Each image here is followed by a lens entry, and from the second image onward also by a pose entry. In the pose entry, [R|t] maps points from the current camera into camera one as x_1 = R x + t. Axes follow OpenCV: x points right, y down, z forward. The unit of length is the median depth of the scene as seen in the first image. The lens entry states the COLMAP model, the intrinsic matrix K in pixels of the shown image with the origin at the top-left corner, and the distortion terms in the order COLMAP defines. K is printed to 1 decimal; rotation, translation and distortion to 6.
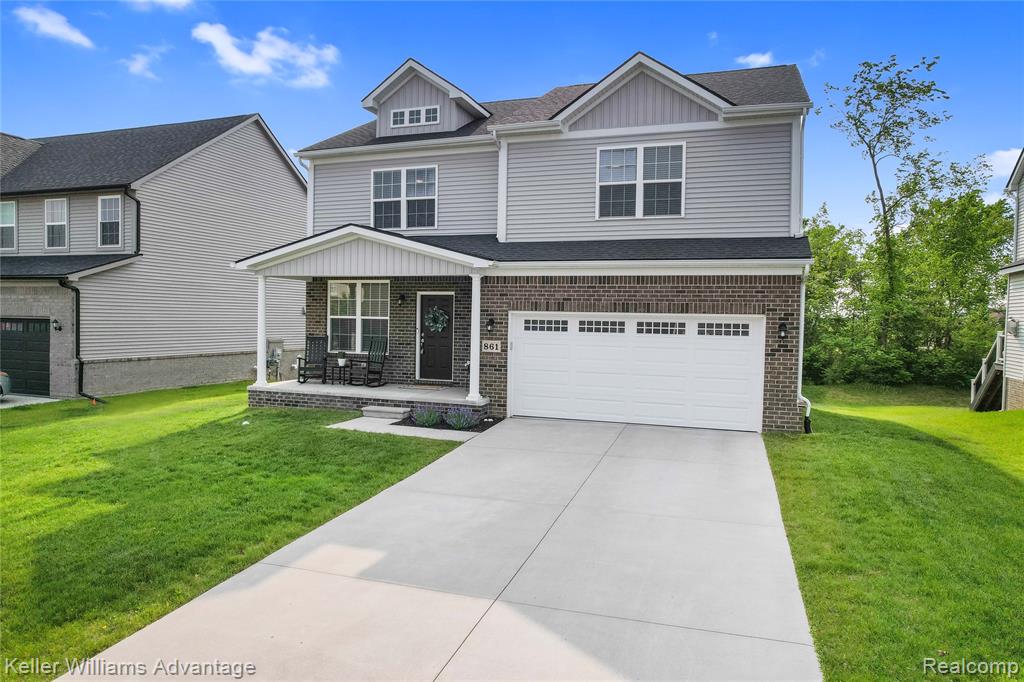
lens RADIAL K [[673.3, 0, 506.6], [0, 673.3, 324.9], [0, 0, 1]] dist [-0.035918, 0.024438]
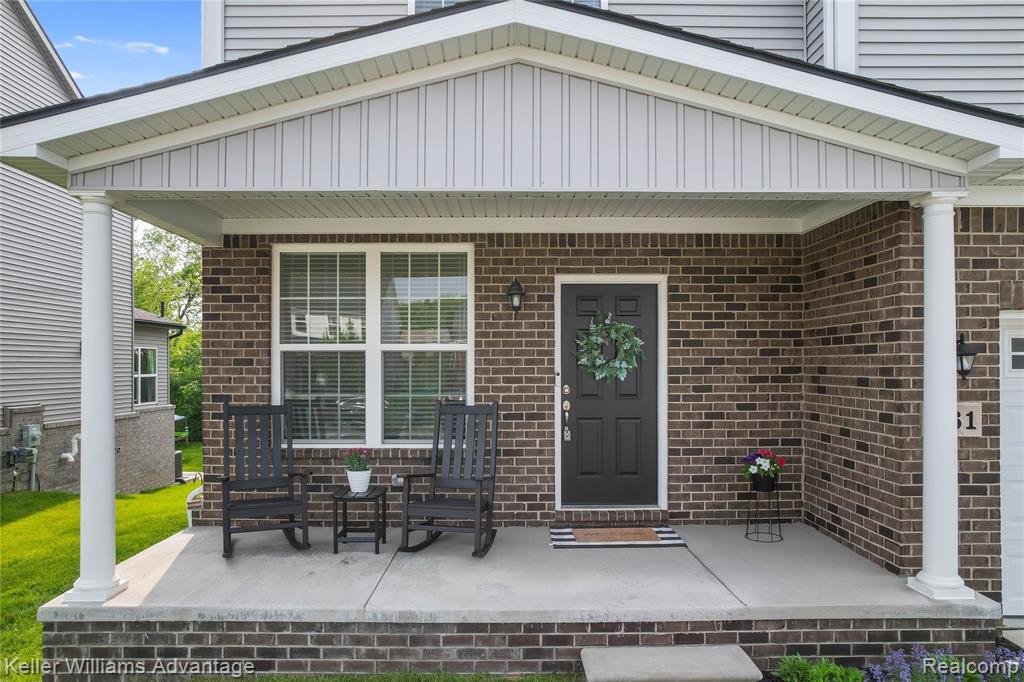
lens RADIAL K [[694.0, 0, 516.6], [0, 694.0, 362.2], [0, 0, 1]] dist [-0.067077, 0.058221]
pose [[0.936447, -0.019171, 0.350284, -0.324650], [0.022621, 0.999728, -0.005759, 0.000679], [-0.350078, 0.013317, 0.936626, 0.729278]]
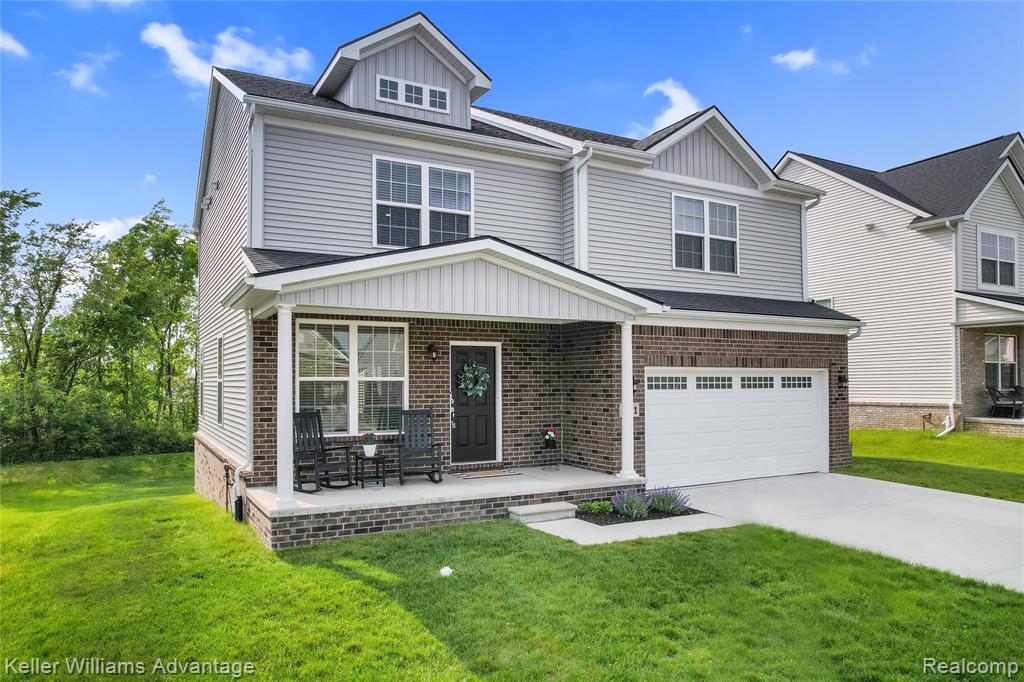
lens RADIAL K [[694.0, 0, 516.6], [0, 694.0, 362.2], [0, 0, 1]] dist [-0.067077, 0.058221]
pose [[0.657163, 0.000363, 0.753749, -0.716844], [0.022773, 0.999534, -0.020336, -0.011920], [-0.753405, 0.030529, 0.656848, 0.524899]]
